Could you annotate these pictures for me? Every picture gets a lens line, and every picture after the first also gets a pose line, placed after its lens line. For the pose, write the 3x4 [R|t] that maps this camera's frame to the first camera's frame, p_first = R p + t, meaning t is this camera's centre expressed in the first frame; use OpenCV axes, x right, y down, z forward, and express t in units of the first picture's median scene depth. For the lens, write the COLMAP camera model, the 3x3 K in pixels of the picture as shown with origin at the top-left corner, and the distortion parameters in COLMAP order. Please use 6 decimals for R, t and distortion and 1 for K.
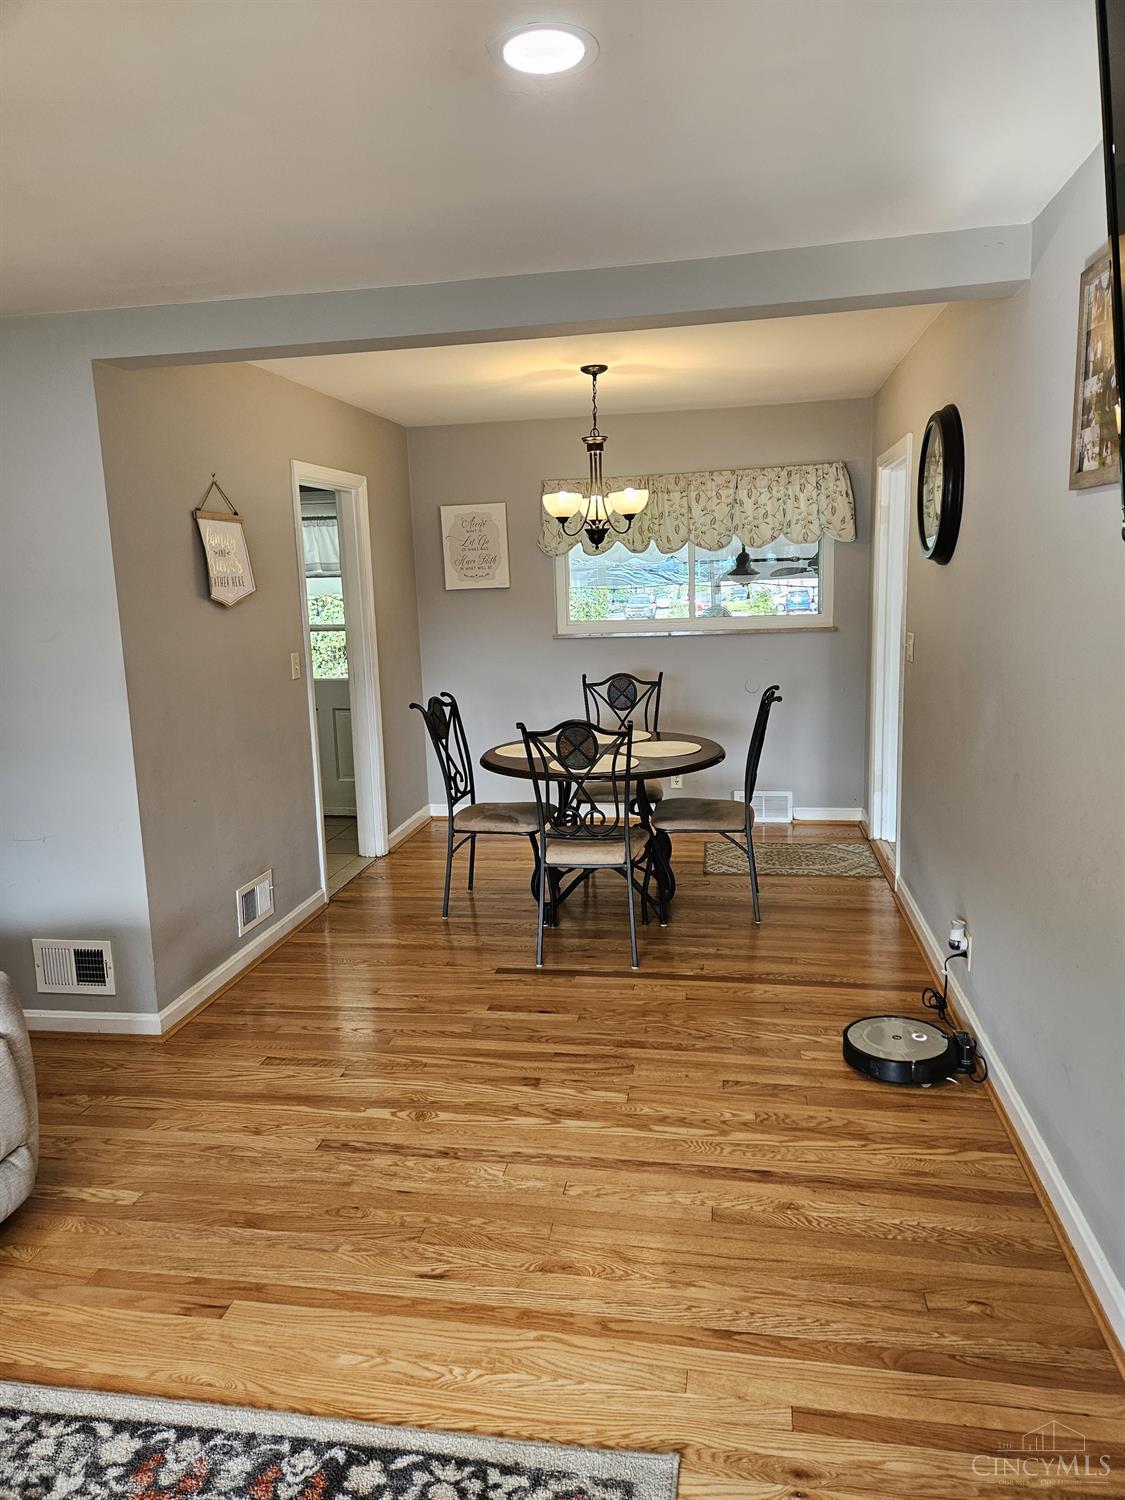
lens RADIAL K [[972.9, 0, 562.5], [0, 972.9, 750.0], [0, 0, 1]] dist [0.008887, -0.001370]
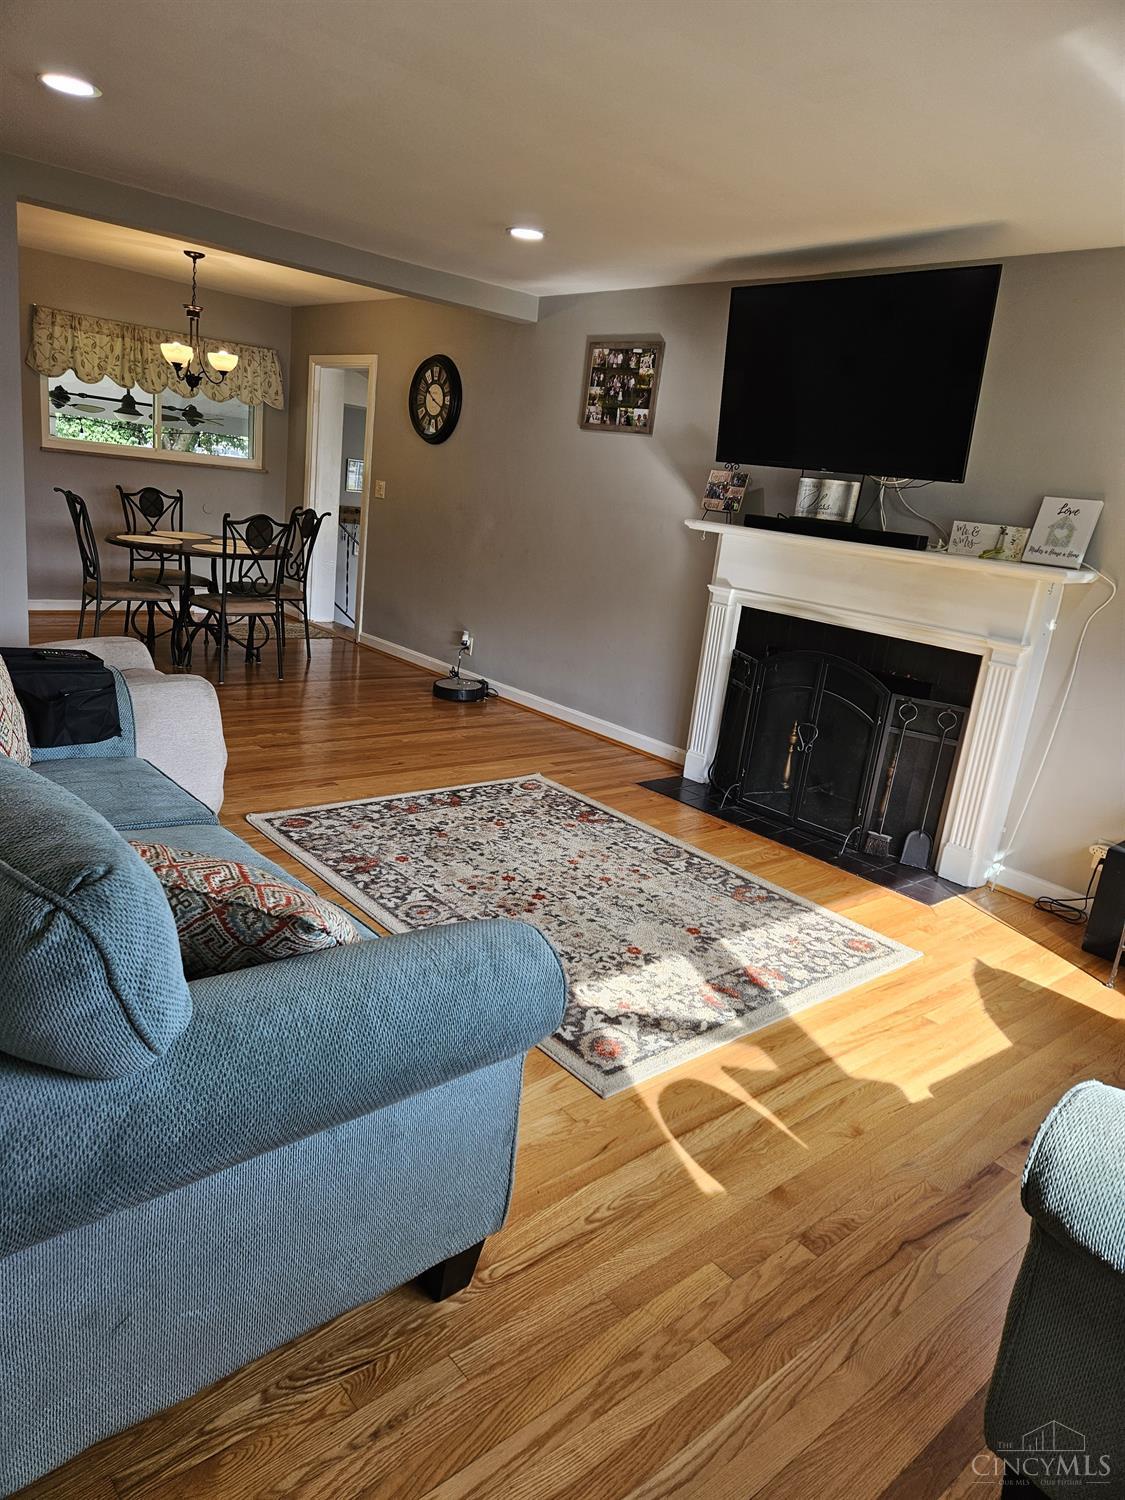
lens RADIAL K [[972.9, 0, 562.5], [0, 972.9, 750.0], [0, 0, 1]] dist [0.008887, -0.001370]
pose [[0.613802, -0.105075, 0.782437, -0.797559], [-0.000078, 0.991095, 0.133157, 0.114308], [-0.789460, -0.081793, 0.608327, -0.293060]]
